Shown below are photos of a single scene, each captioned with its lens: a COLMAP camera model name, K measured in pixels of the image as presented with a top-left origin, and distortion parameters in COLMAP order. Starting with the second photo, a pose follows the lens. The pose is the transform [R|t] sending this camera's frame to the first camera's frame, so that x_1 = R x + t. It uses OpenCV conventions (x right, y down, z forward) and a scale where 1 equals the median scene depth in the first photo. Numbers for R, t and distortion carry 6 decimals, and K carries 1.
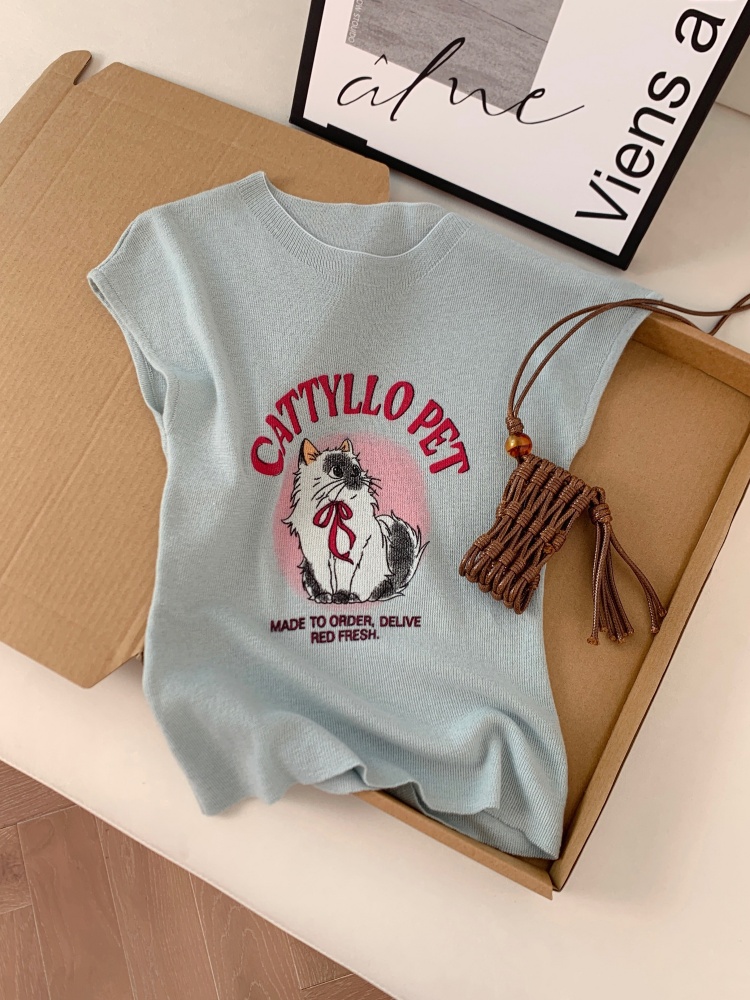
lens RADIAL K [[930.3, 0, 353.4], [0, 930.3, 503.5], [0, 0, 1]] dist [-0.011139, 0.061834]
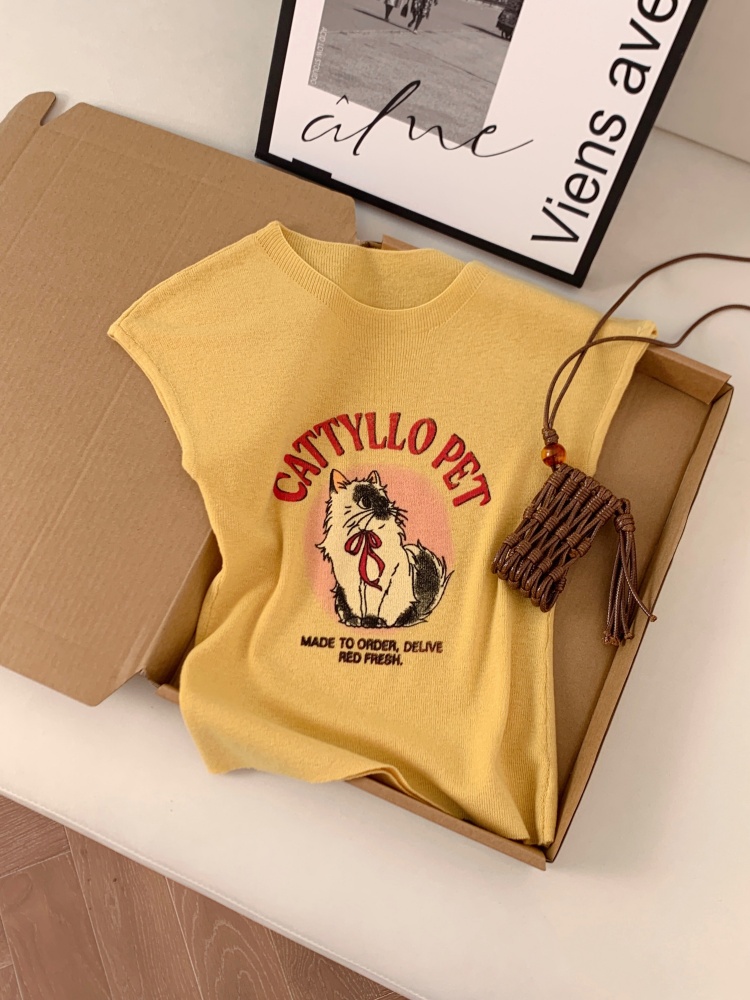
lens RADIAL K [[1080.5, 0, 375.0], [0, 1080.5, 500.0], [0, 0, 1]] dist [0.056646, -0.045608]
pose [[0.996466, -0.049066, 0.068170, -0.041379], [0.052065, 0.997720, -0.042942, 0.035141], [-0.065908, 0.046340, 0.996749, -0.225289]]
